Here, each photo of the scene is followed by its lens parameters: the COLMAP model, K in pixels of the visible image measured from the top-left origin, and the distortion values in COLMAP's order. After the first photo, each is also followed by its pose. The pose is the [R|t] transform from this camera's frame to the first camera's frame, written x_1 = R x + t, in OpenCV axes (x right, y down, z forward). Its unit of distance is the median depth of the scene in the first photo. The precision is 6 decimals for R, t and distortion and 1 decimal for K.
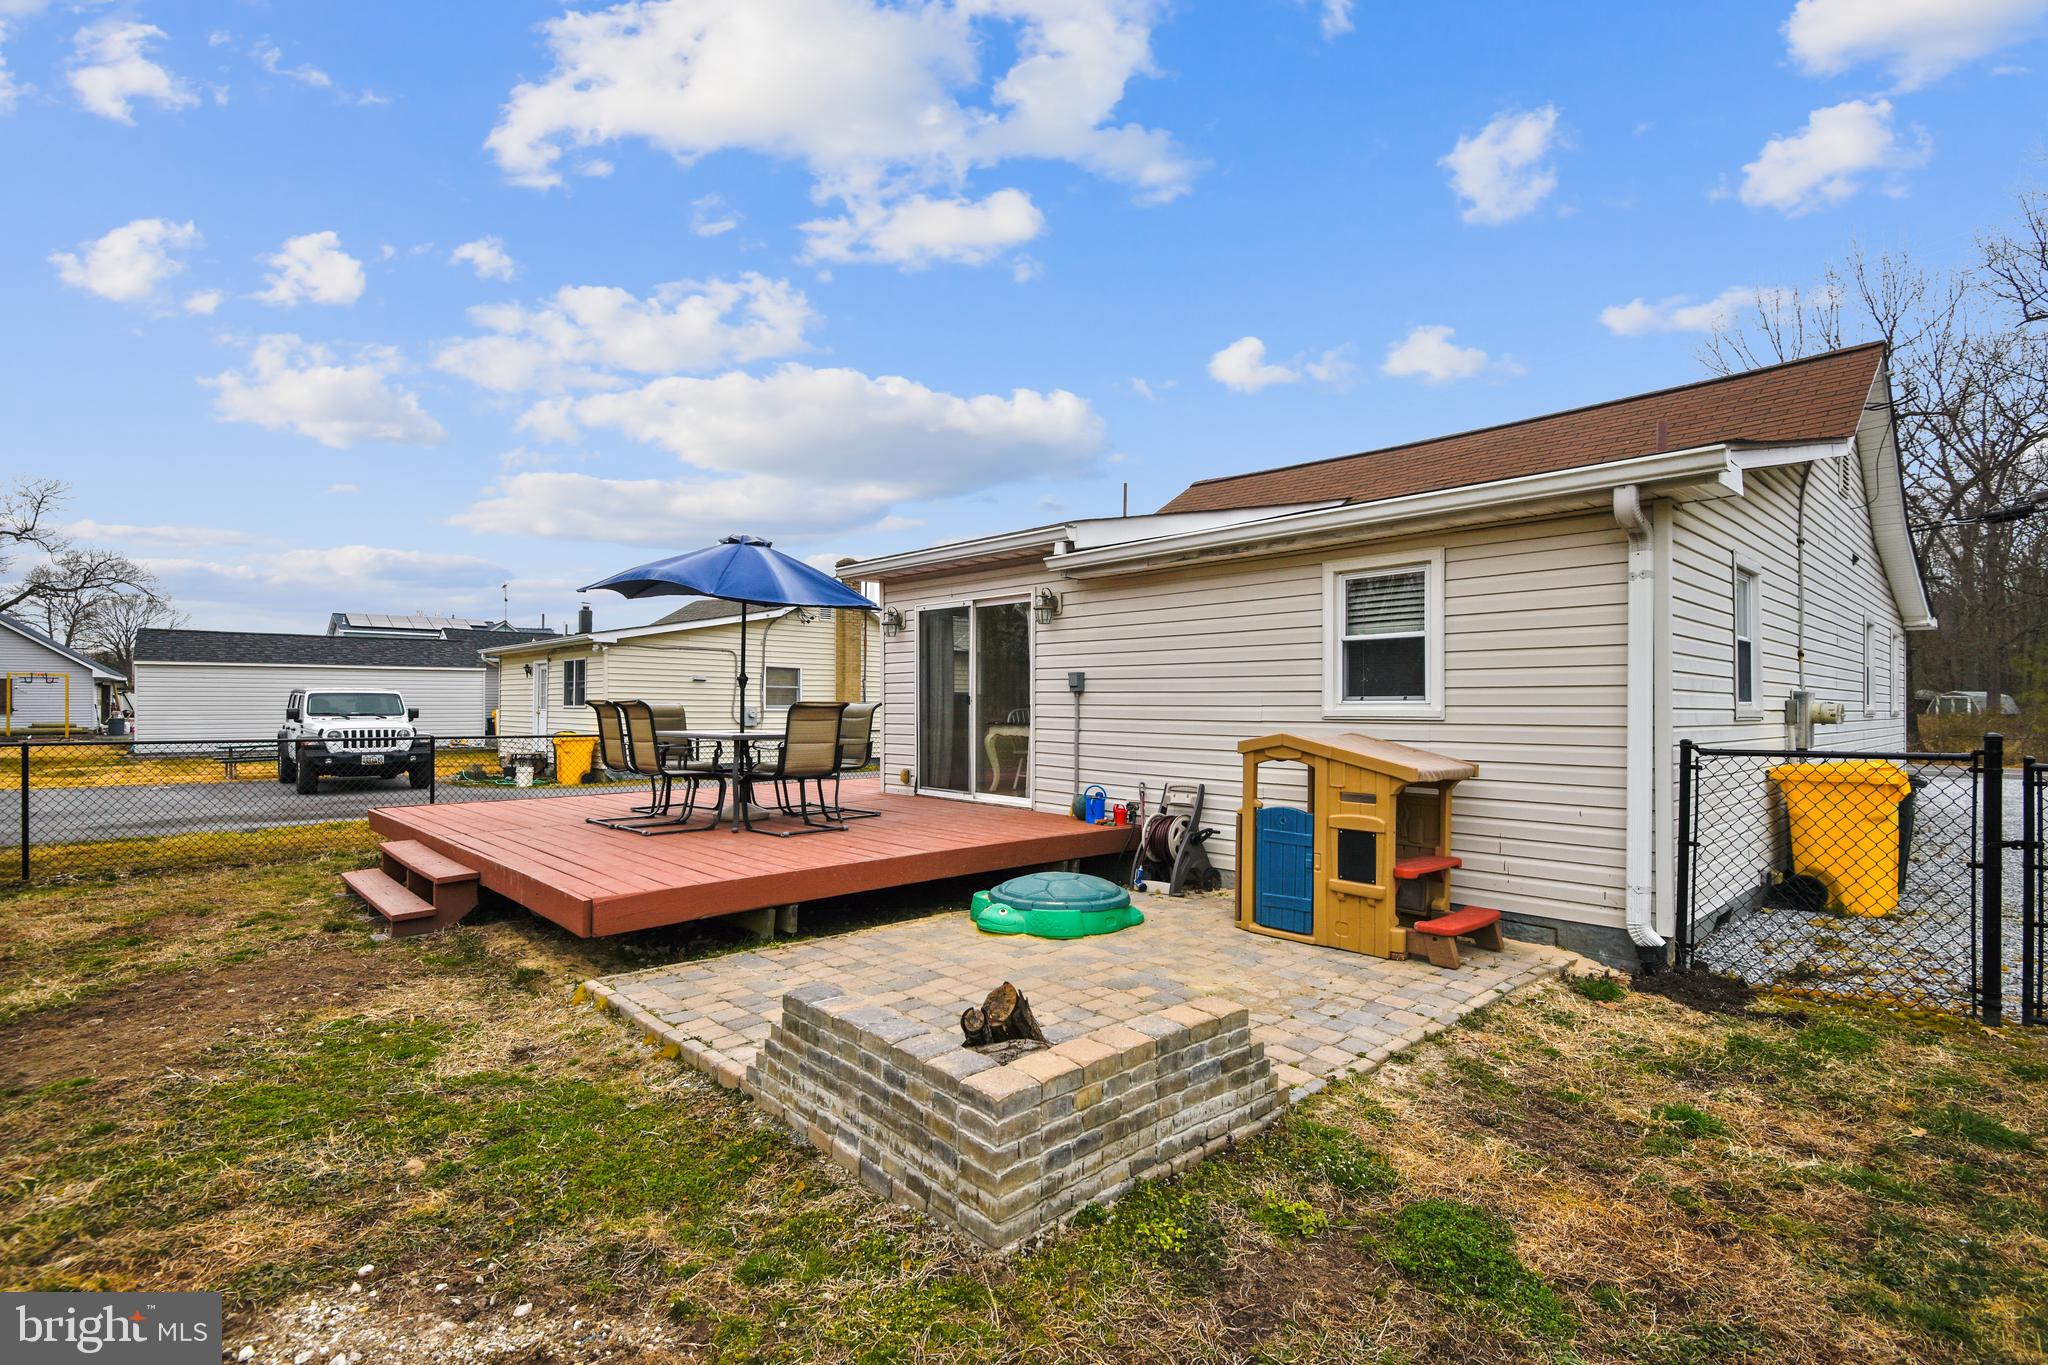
lens RADIAL K [[962.7, 0, 1024.0], [0, 962.7, 682.5], [0, 0, 1]] dist [-0.000428, -0.000209]
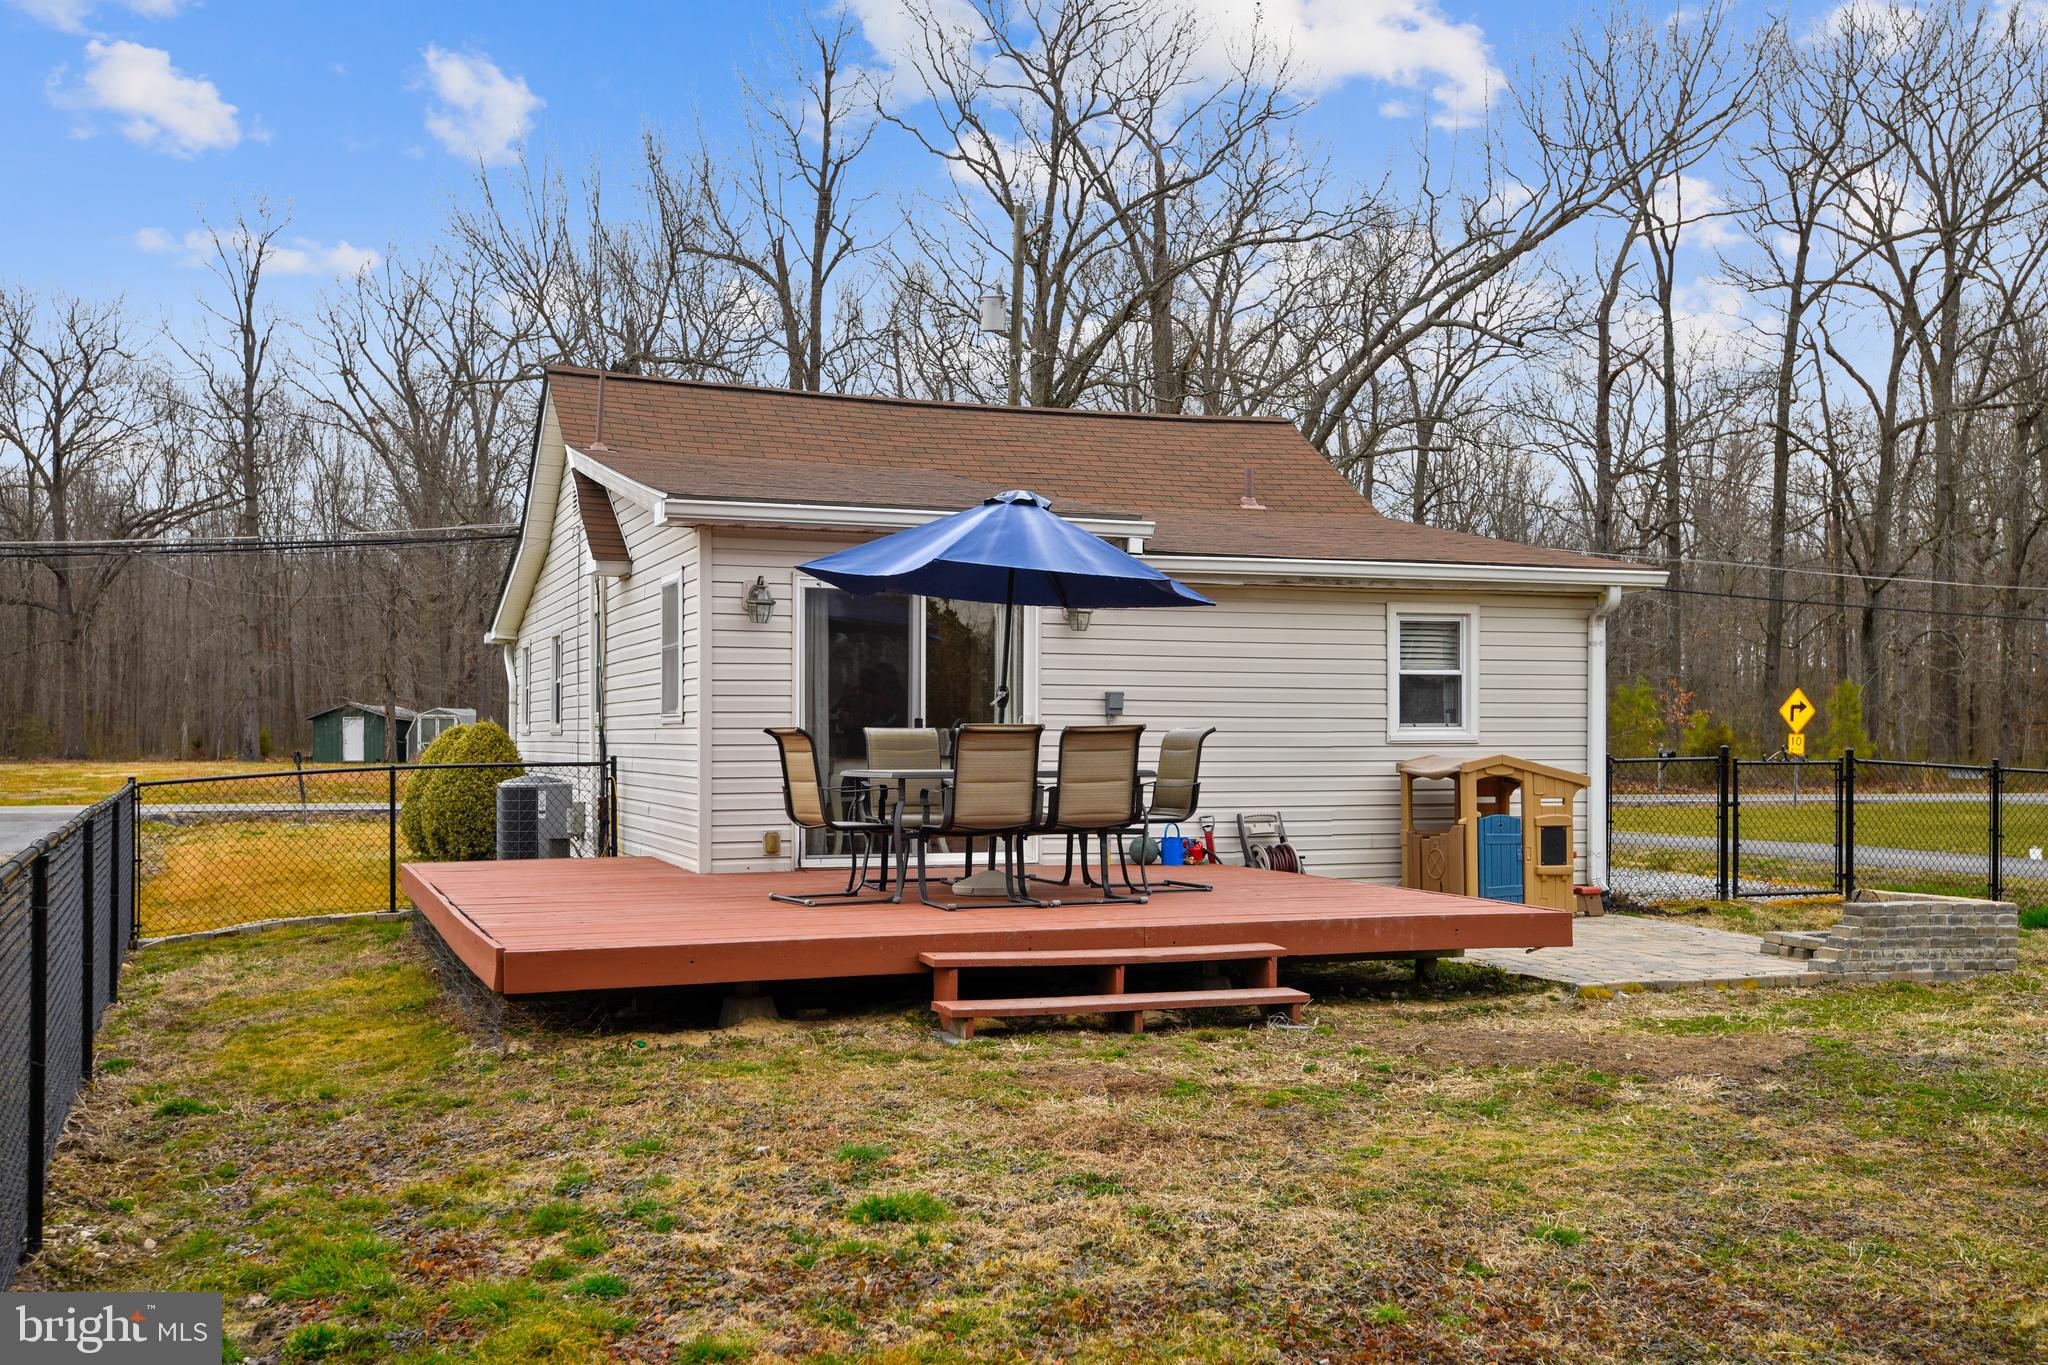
lens RADIAL K [[2008.8, 0, 1024.0], [0, 2008.8, 682.5], [0, 0, 1]] dist [0.013872, 0.012217]
pose [[0.387170, 0.015672, 0.921875, -2.499776], [-0.019760, 0.999767, -0.008698, -0.004984], [-0.921797, -0.014848, 0.387389, 0.613310]]
